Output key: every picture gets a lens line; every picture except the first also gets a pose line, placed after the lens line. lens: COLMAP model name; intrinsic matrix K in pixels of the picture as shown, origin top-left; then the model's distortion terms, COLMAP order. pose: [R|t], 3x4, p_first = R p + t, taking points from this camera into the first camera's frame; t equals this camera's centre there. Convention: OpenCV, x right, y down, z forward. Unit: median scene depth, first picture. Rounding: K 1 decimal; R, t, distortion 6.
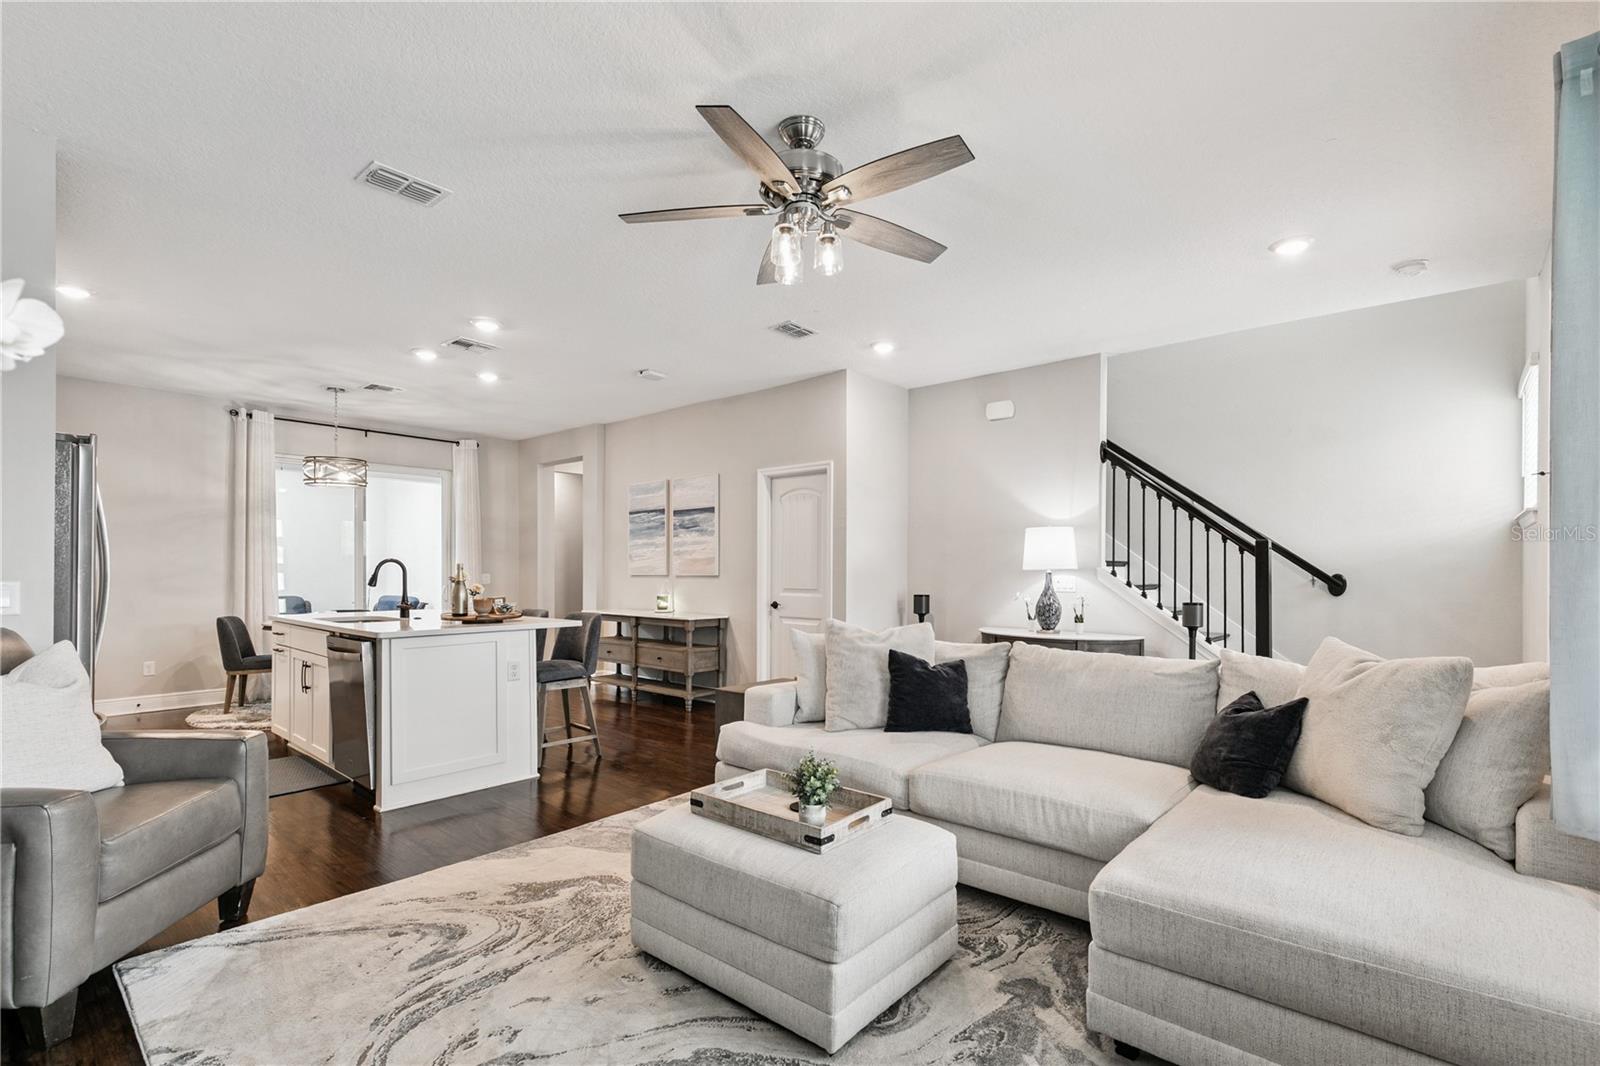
lens RADIAL K [[732.9, 0, 807.1], [0, 732.9, 568.0], [0, 0, 1]] dist [0.007399, 0.000398]
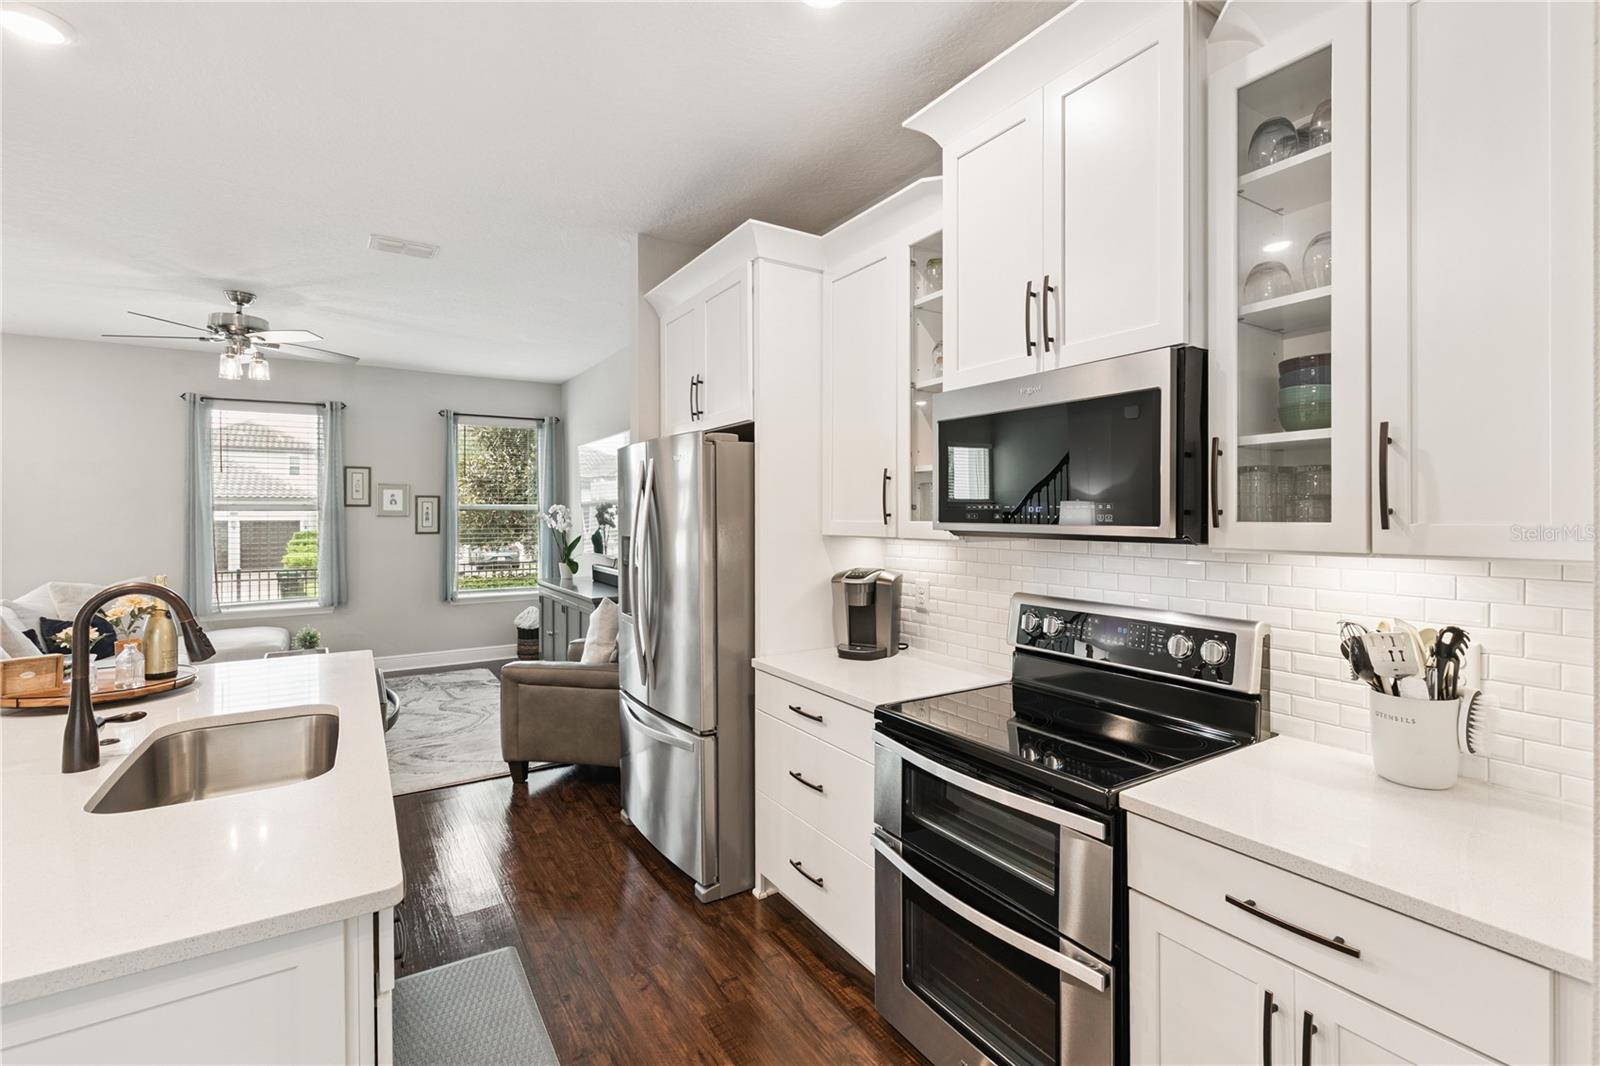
lens RADIAL K [[722.5, 0, 801.6], [0, 722.5, 515.4], [0, 0, 1]] dist [-0.000303, 0.000266]
pose [[-0.959668, 0.000116, 0.281134, -0.672237], [-0.000427, 0.999998, -0.001870, -0.030192], [-0.281134, -0.001915, -0.959667, 0.871564]]
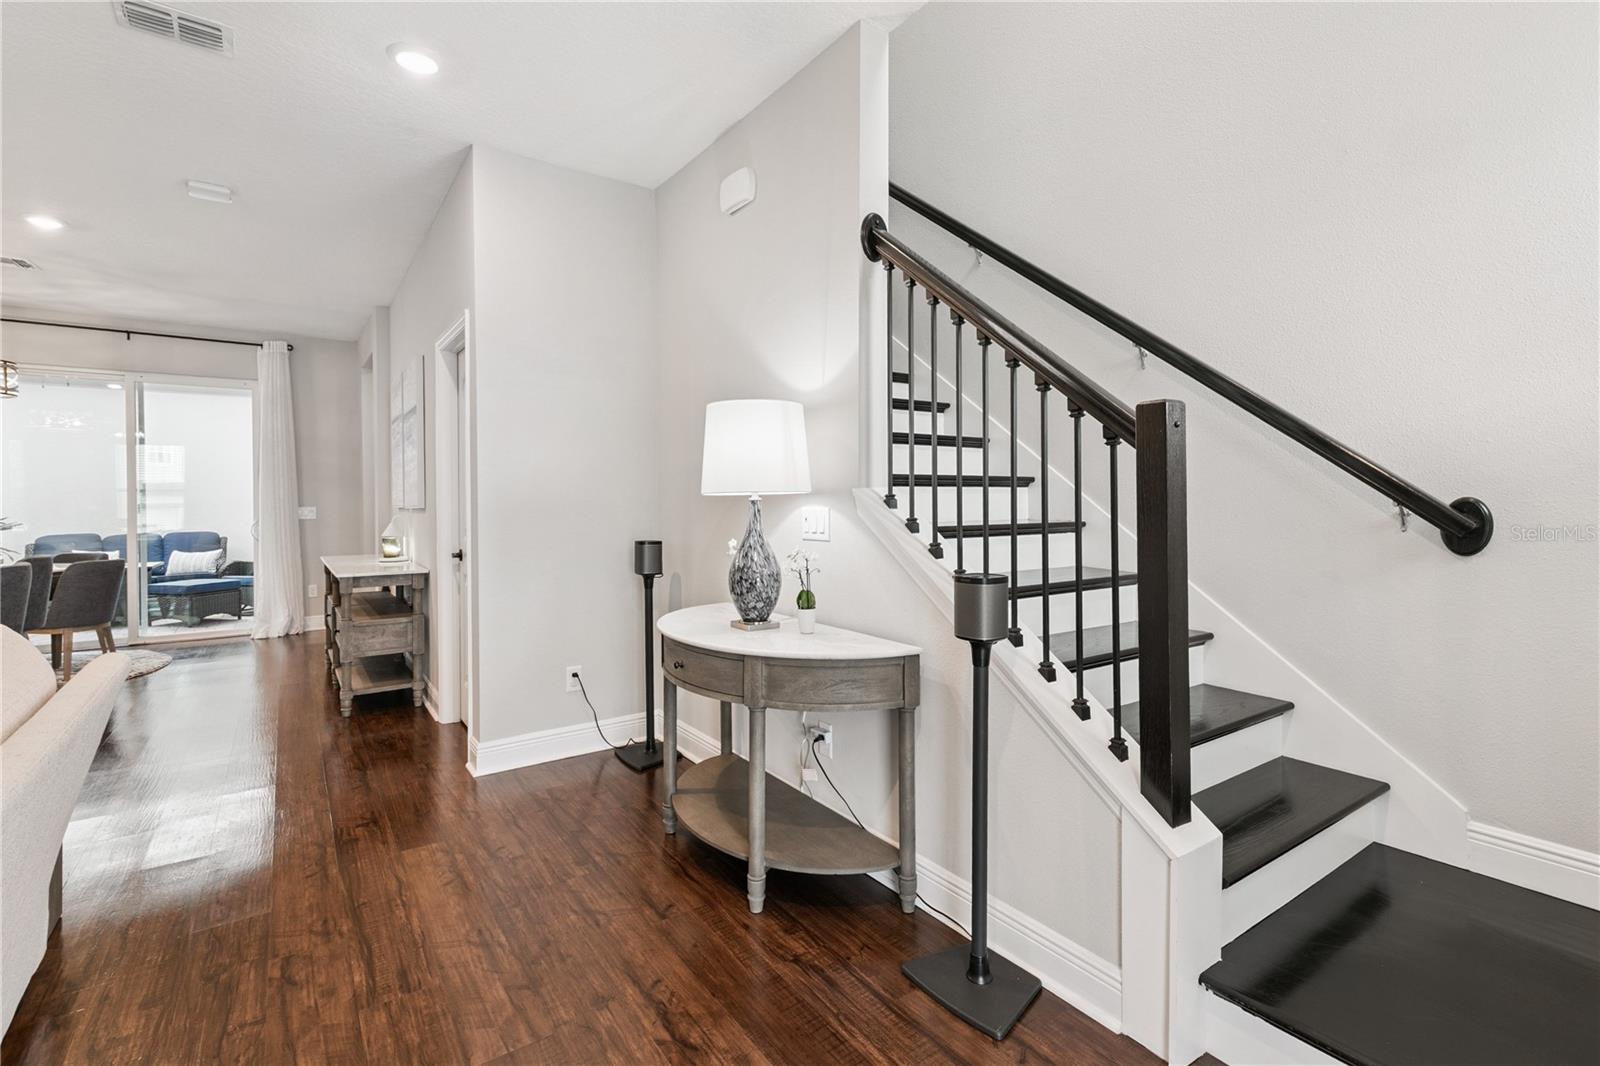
lens RADIAL K [[737.7, 0, 802.2], [0, 737.7, 501.7], [0, 0, 1]] dist [0.026207, 0.000135]
pose [[0.968520, -0.008641, -0.248787, 0.371913], [0.011011, 0.999906, 0.008138, 0.002405], [0.248694, -0.010621, 0.968524, 0.423672]]
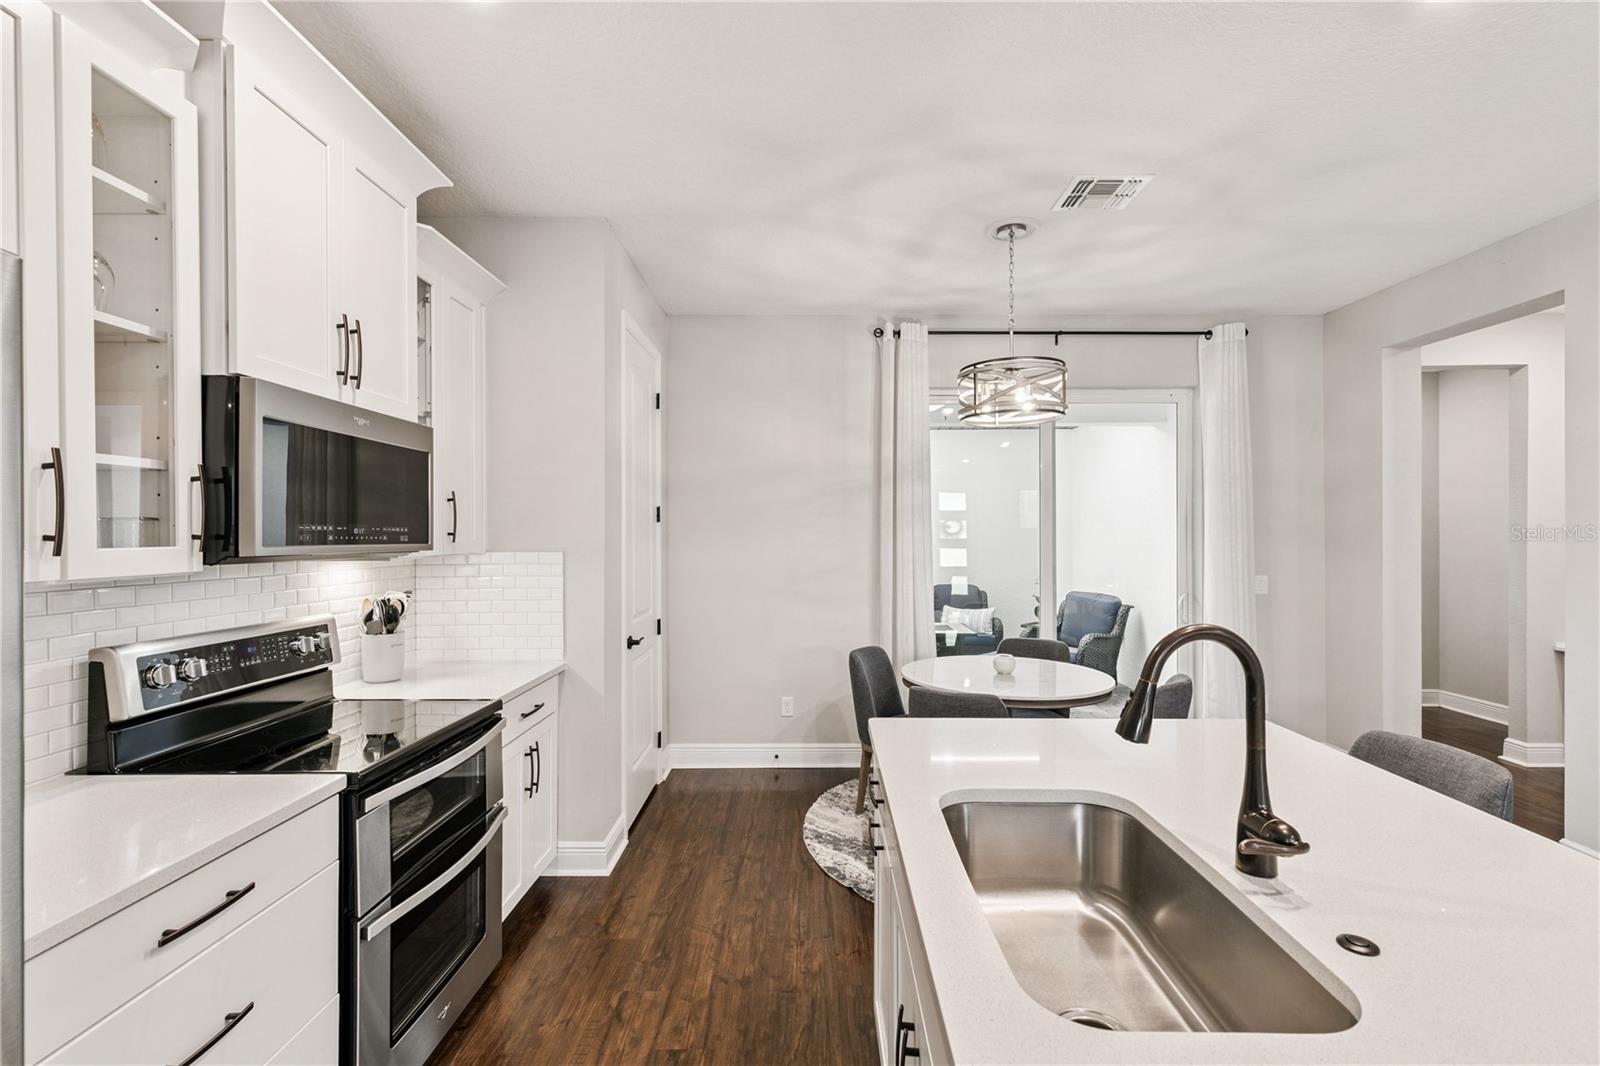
lens RADIAL K [[714.7, 0, 808.1], [0, 714.7, 534.0], [0, 0, 1]] dist [0.003199, 0.000112]
pose [[0.657473, -0.000691, -0.753477, -0.334920], [0.005280, 0.999979, 0.003690, -0.031962], [0.753459, -0.006404, 0.657463, 0.528072]]
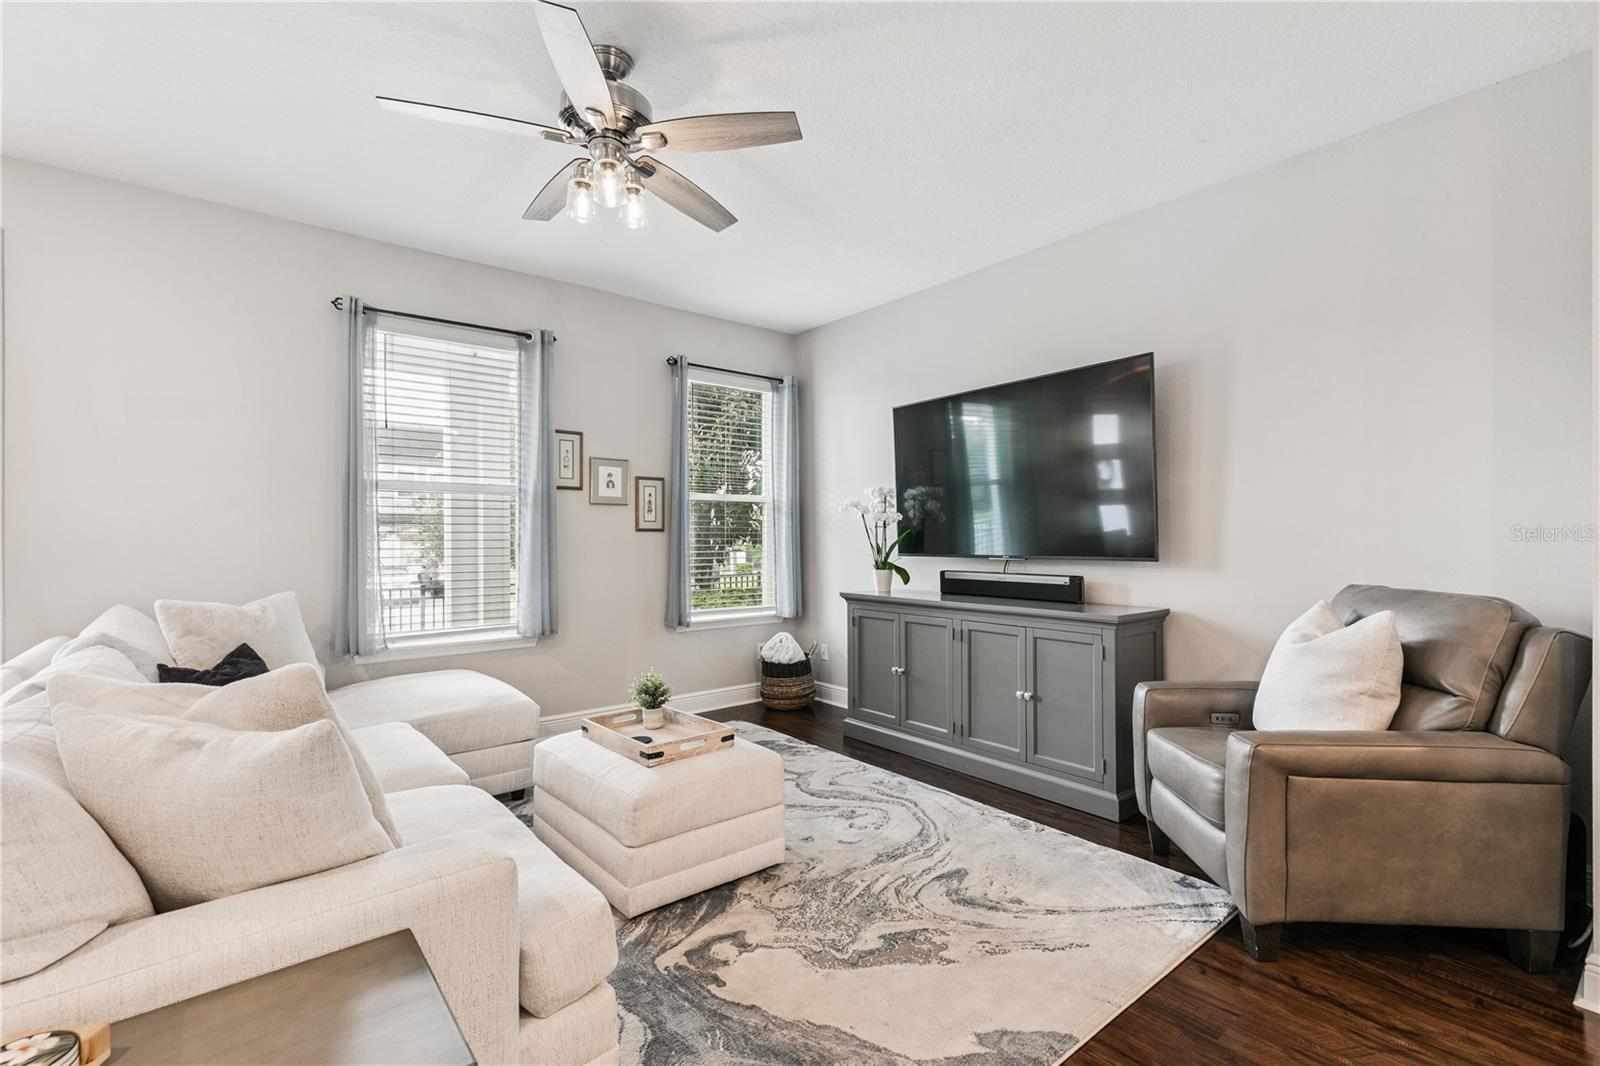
lens RADIAL K [[714.0, 0, 805.9], [0, 714.0, 537.1], [0, 0, 1]] dist [0.004439, -0.000136]
pose [[-0.985839, 0.000821, 0.167692, -0.157265], [-0.000138, 0.999984, -0.005706, 0.003412], [-0.167694, -0.005649, -0.985823, 0.717359]]
